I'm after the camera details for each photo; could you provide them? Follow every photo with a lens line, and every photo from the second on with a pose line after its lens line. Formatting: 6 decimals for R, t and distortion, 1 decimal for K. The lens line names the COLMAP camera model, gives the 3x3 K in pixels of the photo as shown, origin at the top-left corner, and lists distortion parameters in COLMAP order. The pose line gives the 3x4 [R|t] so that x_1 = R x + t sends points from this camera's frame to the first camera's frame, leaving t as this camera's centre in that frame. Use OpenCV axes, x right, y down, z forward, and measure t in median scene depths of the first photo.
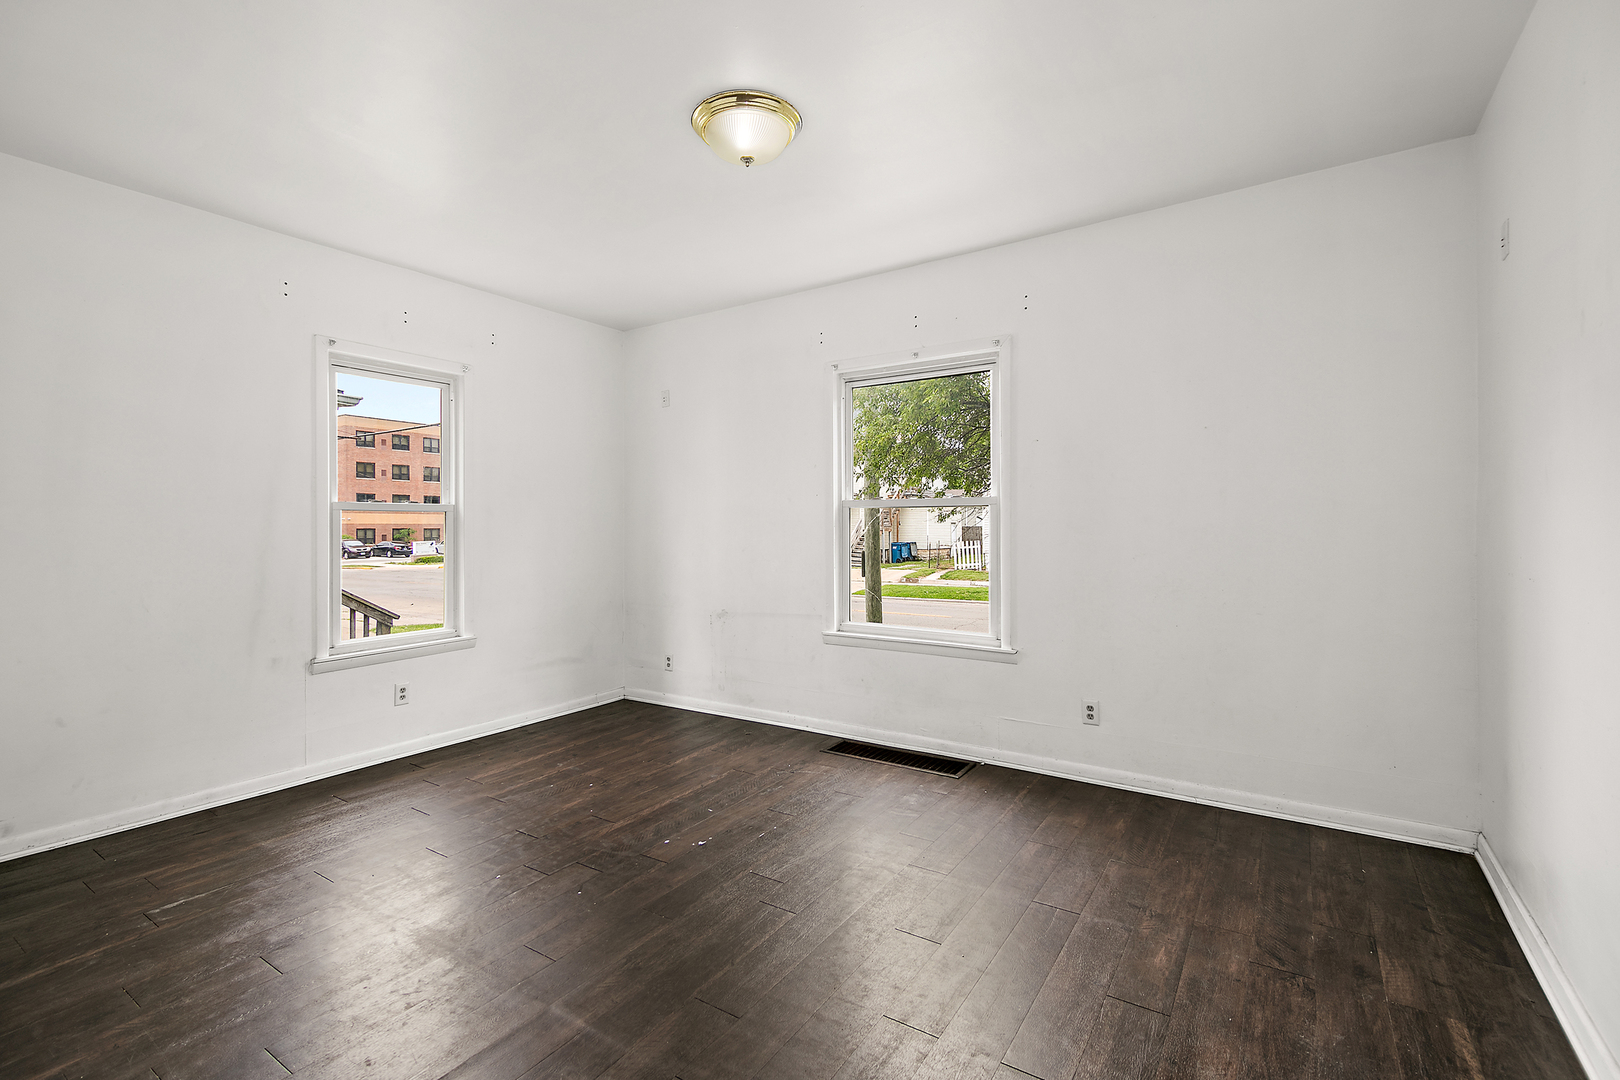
lens RADIAL K [[721.6, 0, 803.5], [0, 721.6, 515.2], [0, 0, 1]] dist [0.001044, -0.000234]
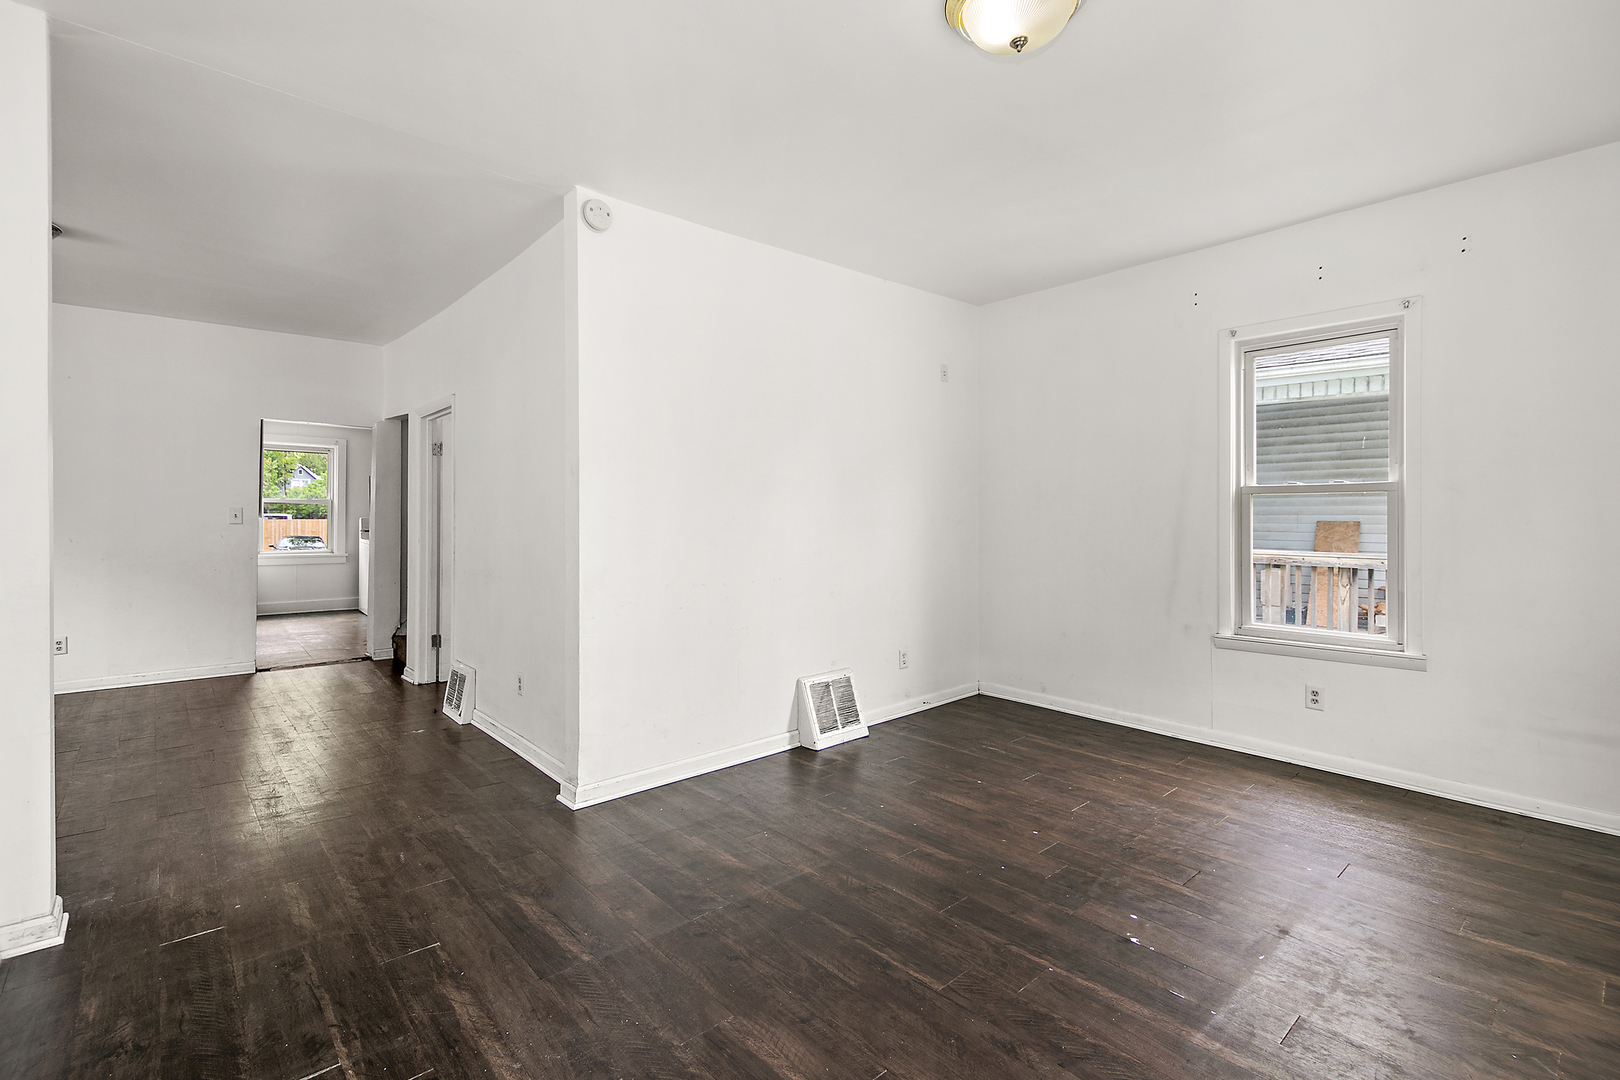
lens RADIAL K [[721.6, 0, 803.5], [0, 721.6, 515.2], [0, 0, 1]] dist [0.001044, -0.000234]
pose [[-0.249788, 0.011474, -0.968233, 0.499471], [0.018417, 0.999805, 0.007097, 0.003523], [0.968125, -0.016059, -0.249951, 0.654286]]
